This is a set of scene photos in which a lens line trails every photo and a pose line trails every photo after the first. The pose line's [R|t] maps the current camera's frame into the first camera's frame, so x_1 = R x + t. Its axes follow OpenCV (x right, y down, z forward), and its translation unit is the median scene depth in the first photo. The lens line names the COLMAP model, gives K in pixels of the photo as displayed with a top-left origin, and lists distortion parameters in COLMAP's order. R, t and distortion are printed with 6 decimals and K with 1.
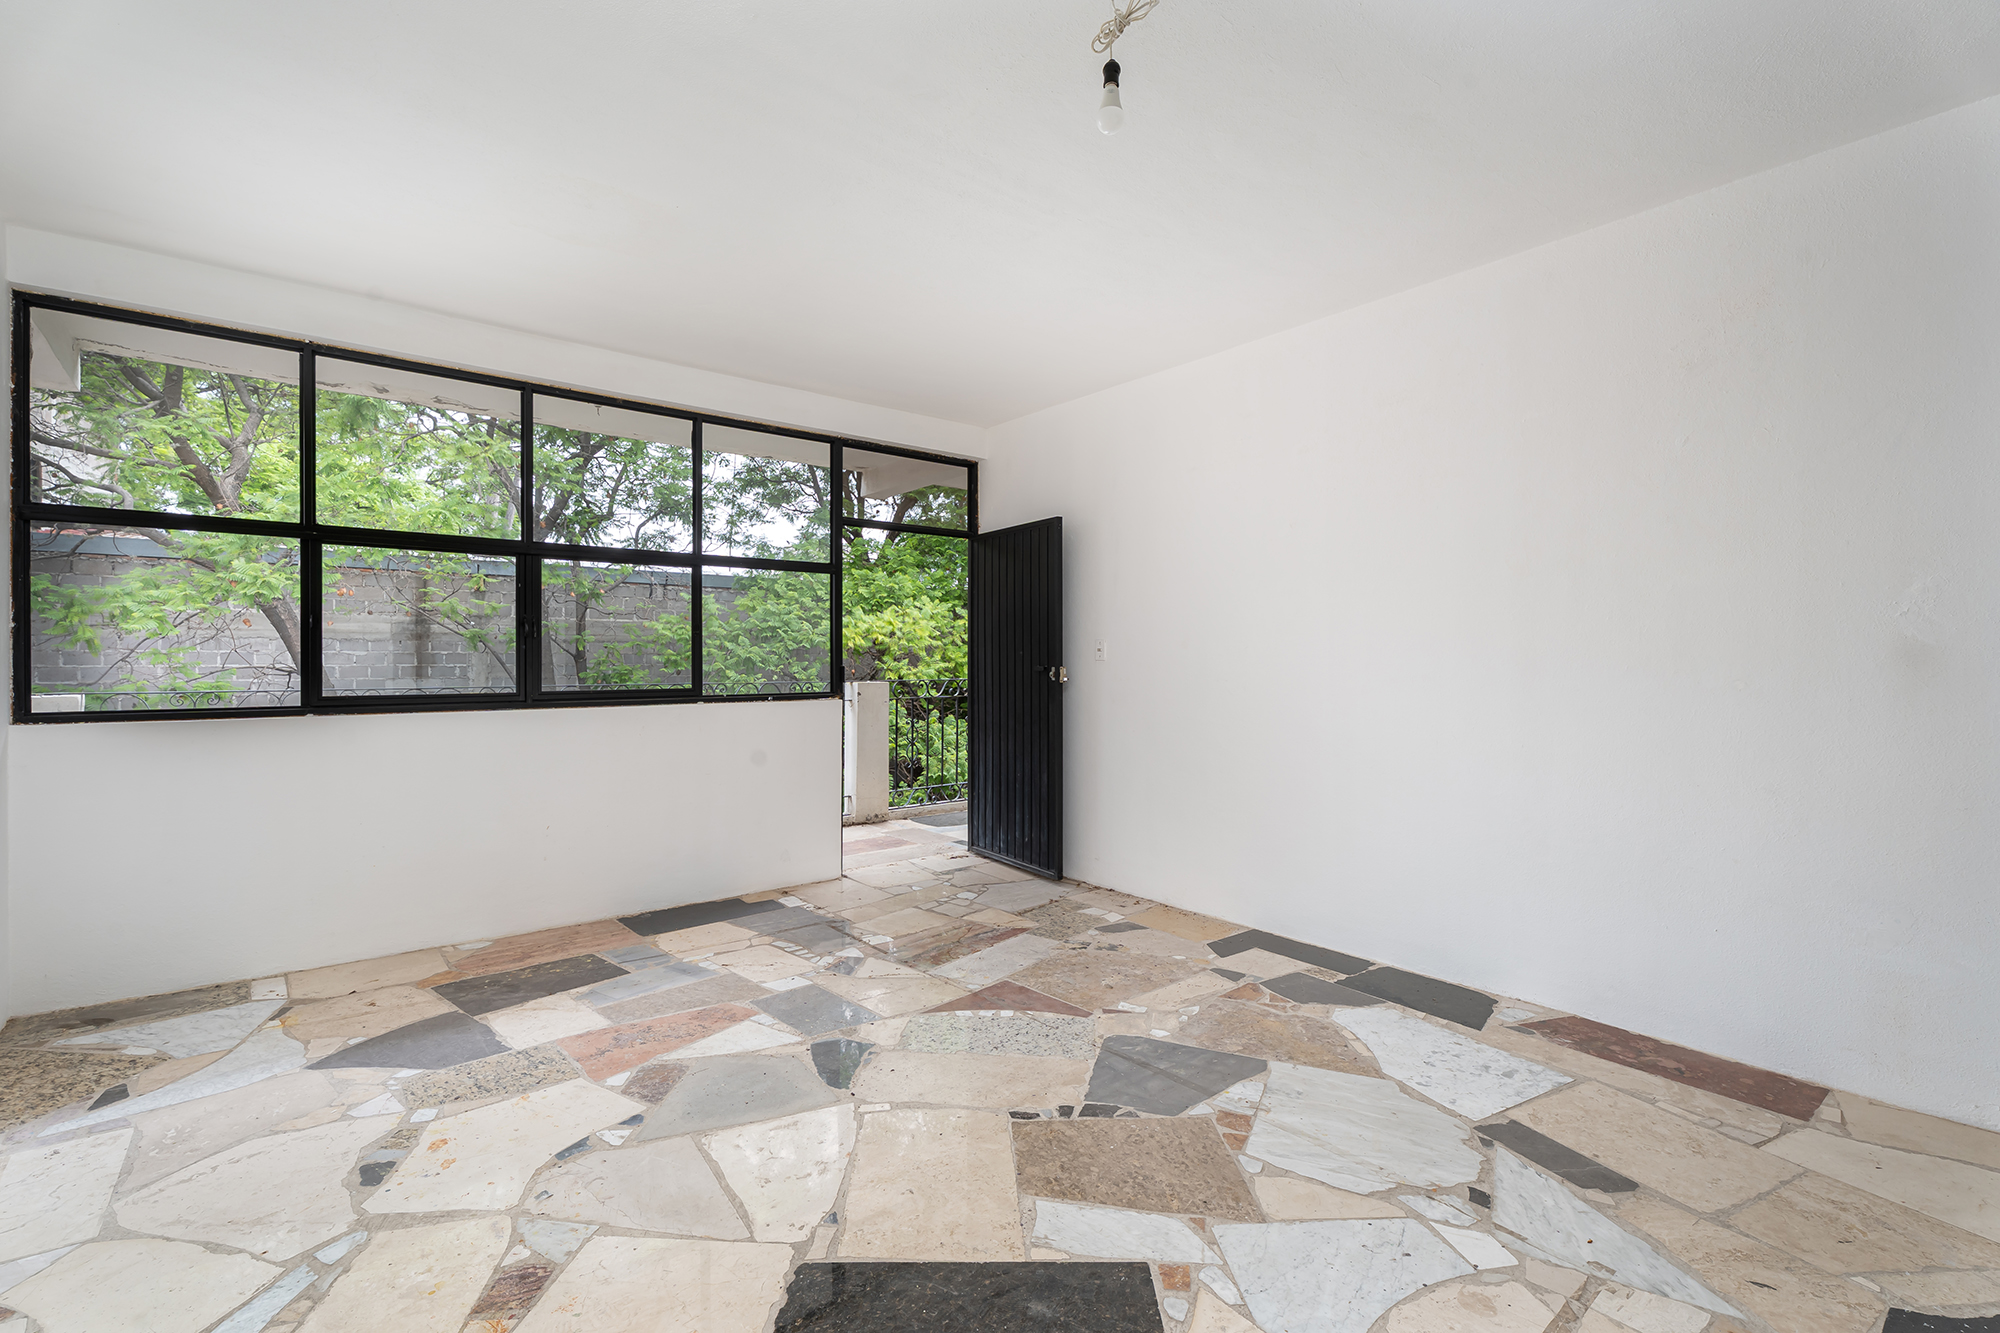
lens RADIAL K [[906.0, 0, 1003.3], [0, 906.0, 660.3], [0, 0, 1]] dist [0.000627, 0.000520]
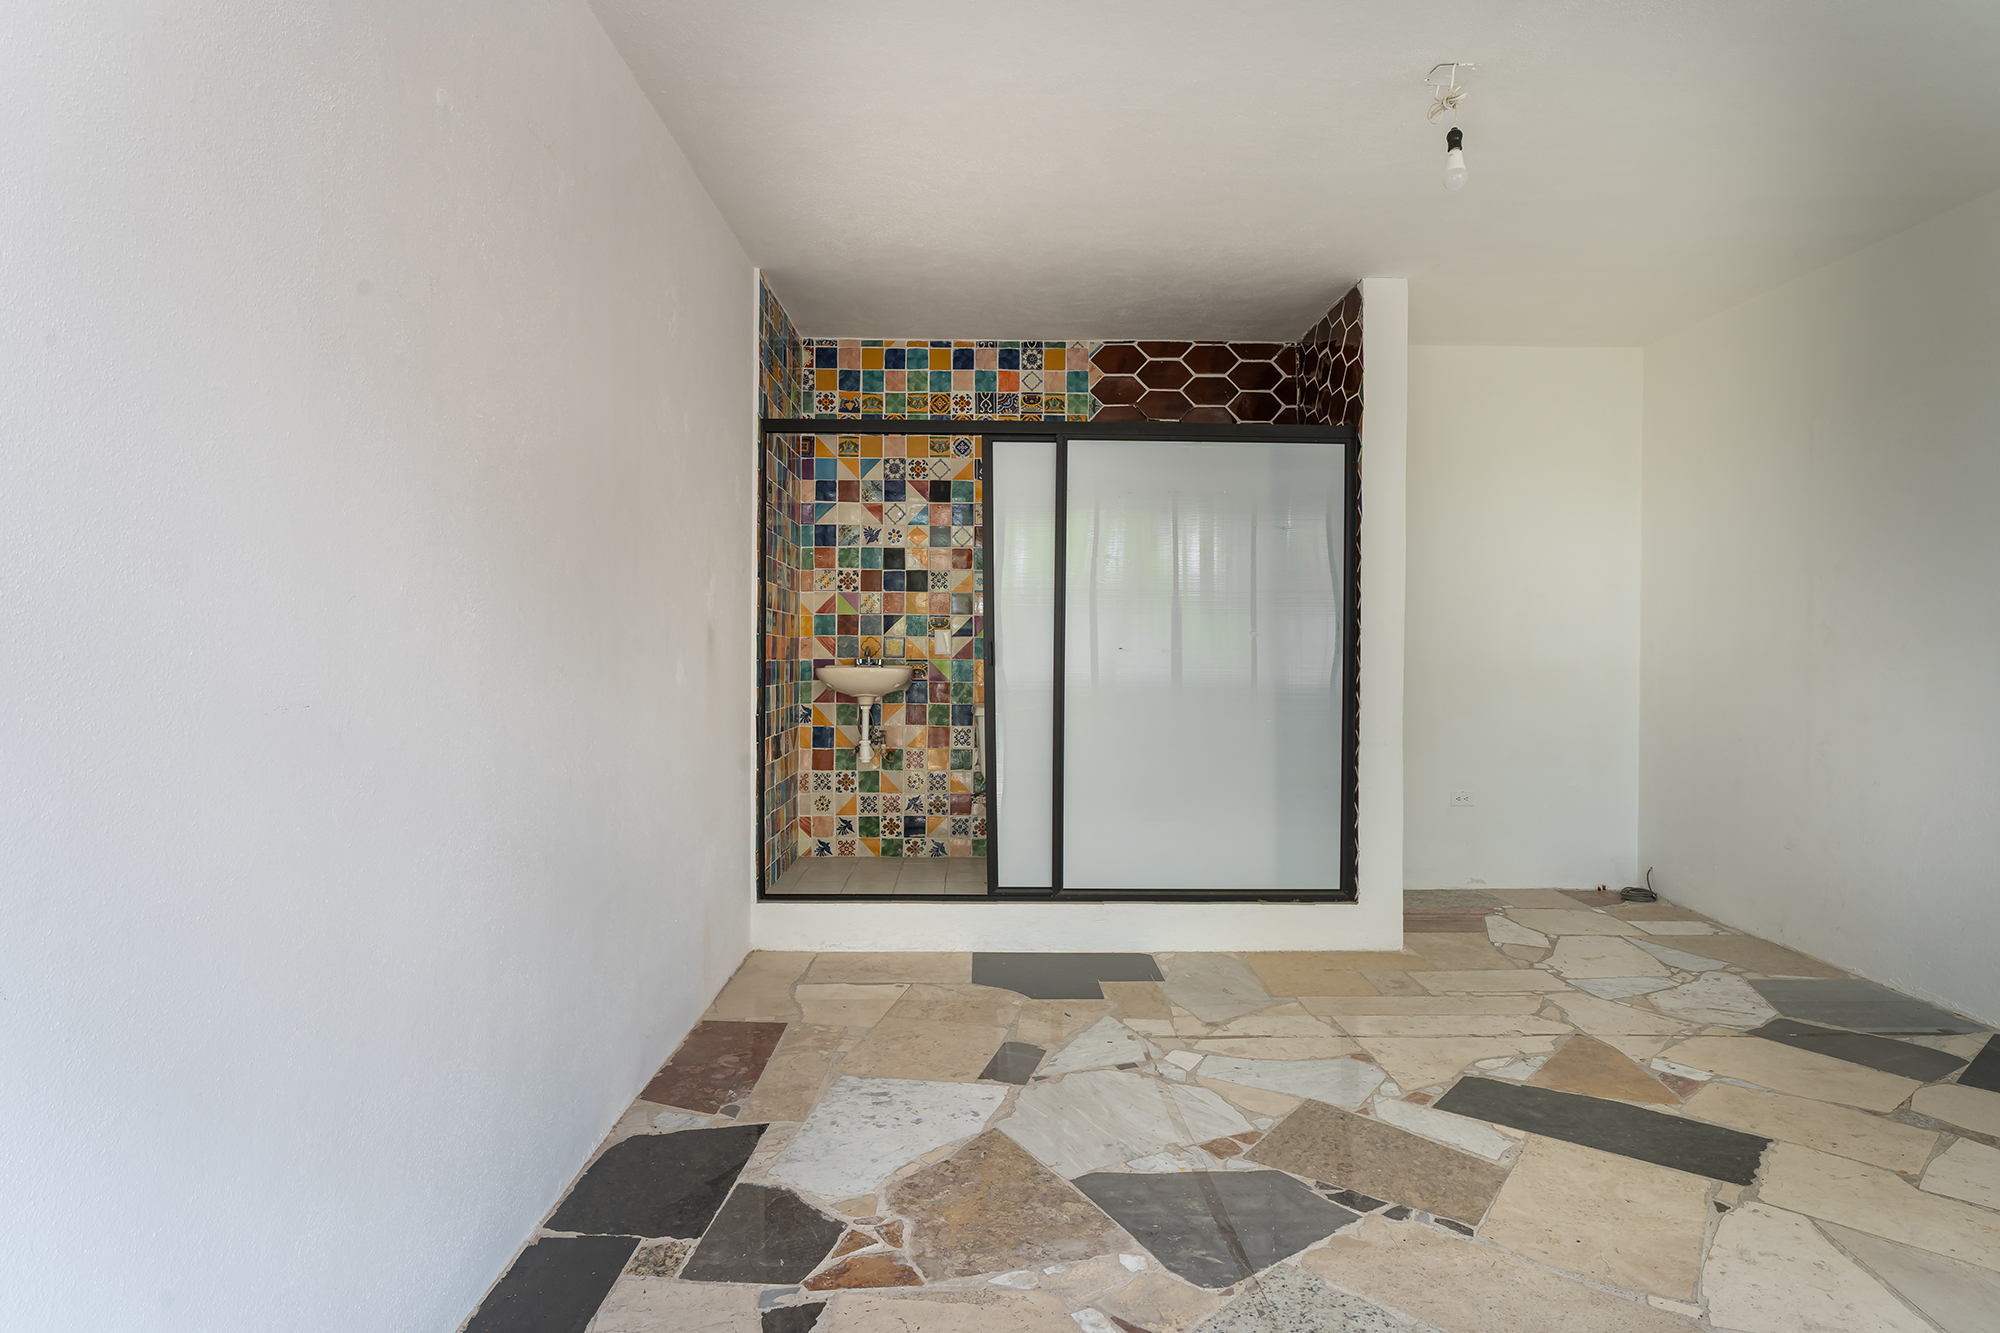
lens RADIAL K [[1106.3, 0, 1000.0], [0, 1106.3, 666.5], [0, 0, 1]] dist [-0.014887, 0.000810]
pose [[-0.776126, -0.015394, 0.630390, -0.202189], [-0.005316, 0.999826, 0.017870, 0.001370], [-0.630555, 0.010518, -0.776073, 1.518547]]
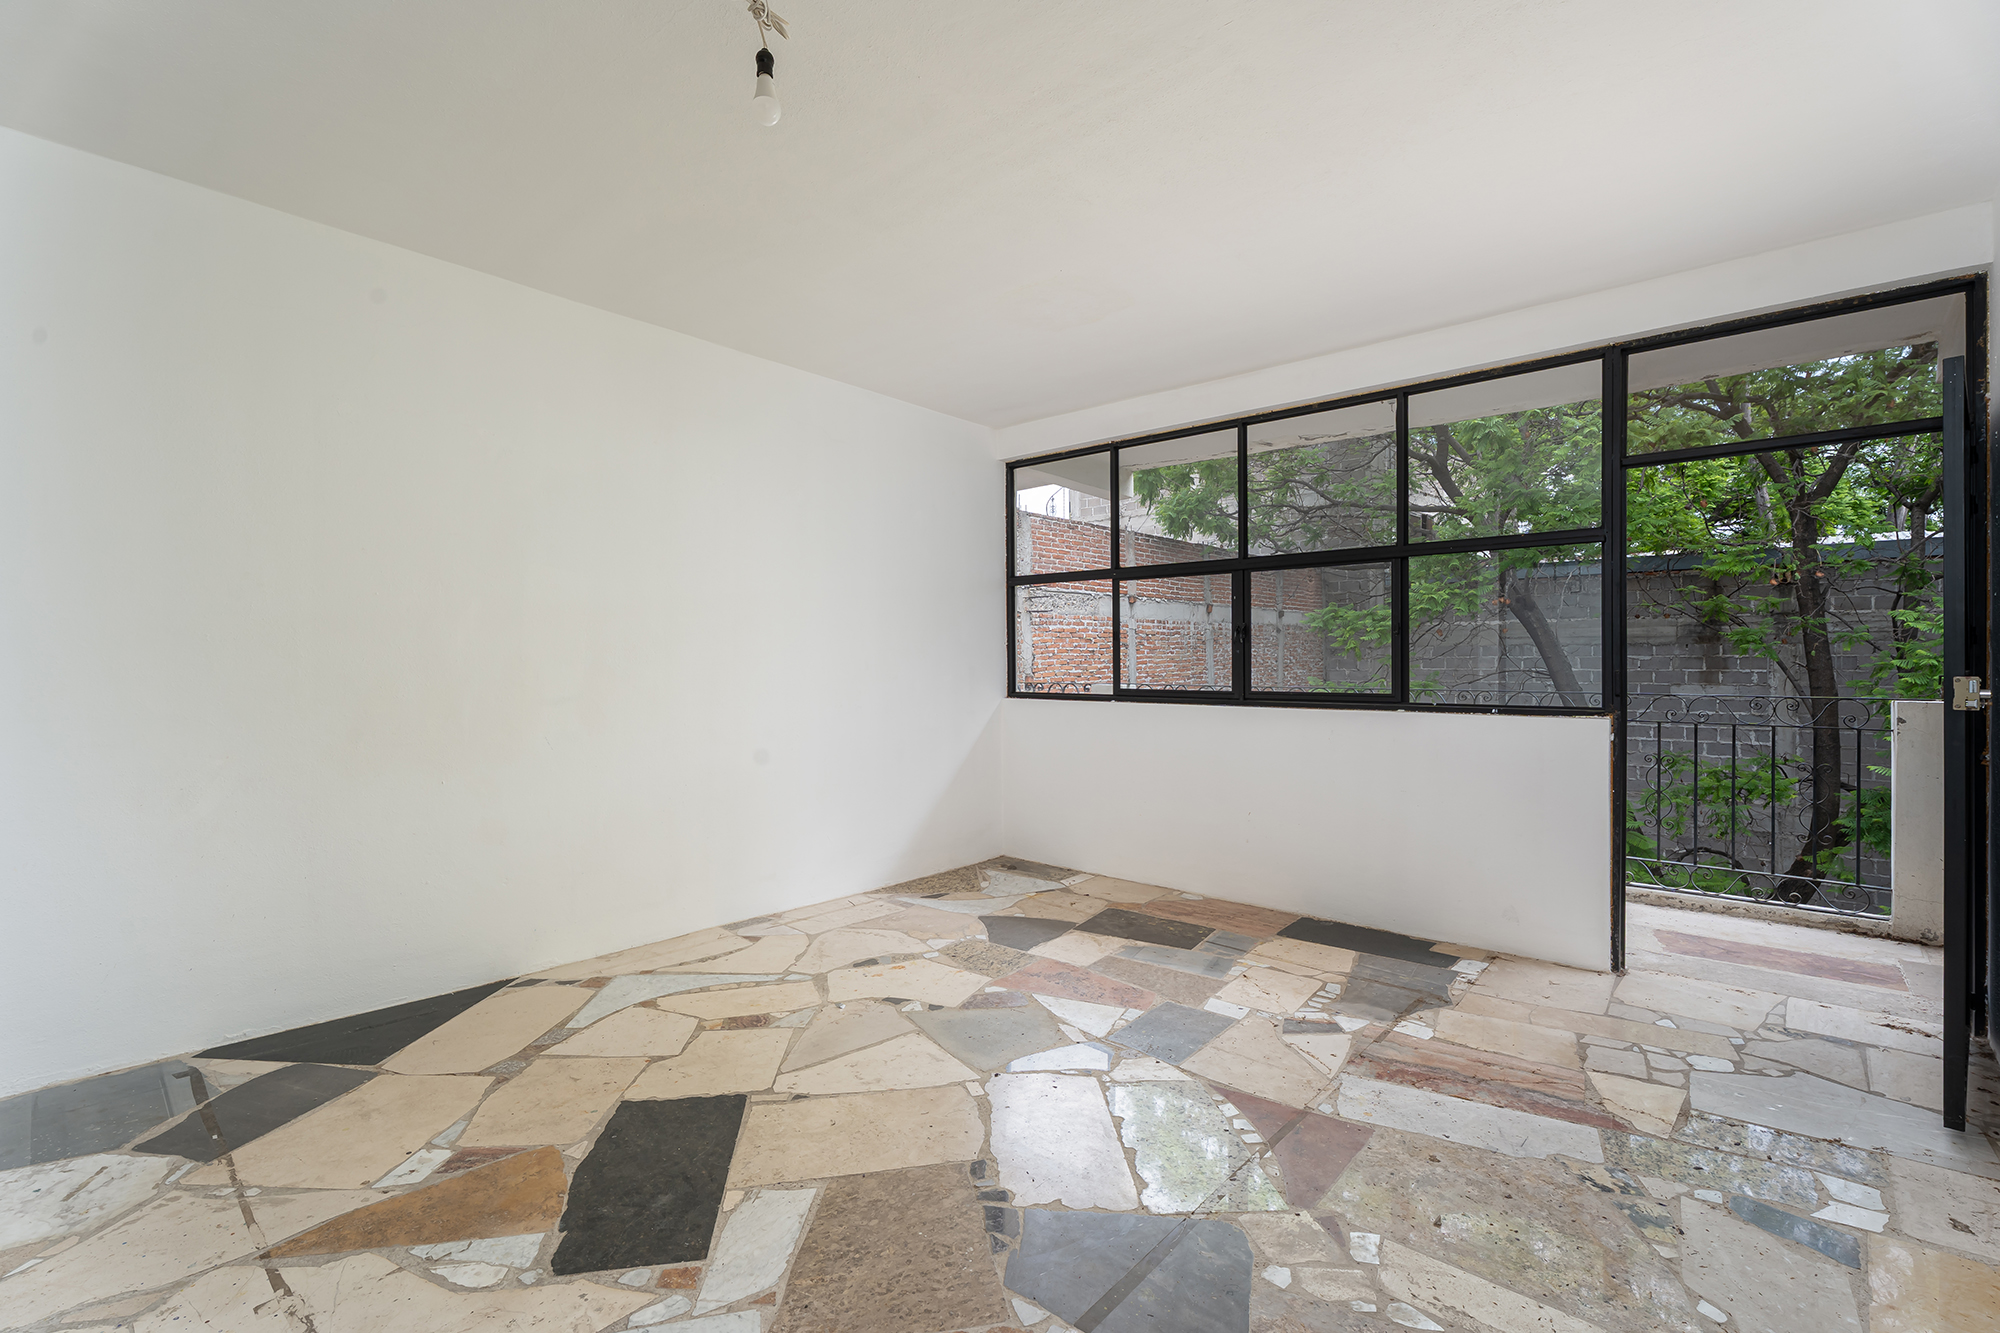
lens RADIAL K [[897.3, 0, 1000.0], [0, 897.3, 666.5], [0, 0, 1]] dist [0.001154, 0.000453]
pose [[0.152459, 0.002678, -0.988306, 0.689429], [-0.001660, 0.999996, 0.002453, 0.002741], [0.988308, 0.001266, 0.152462, 0.677541]]
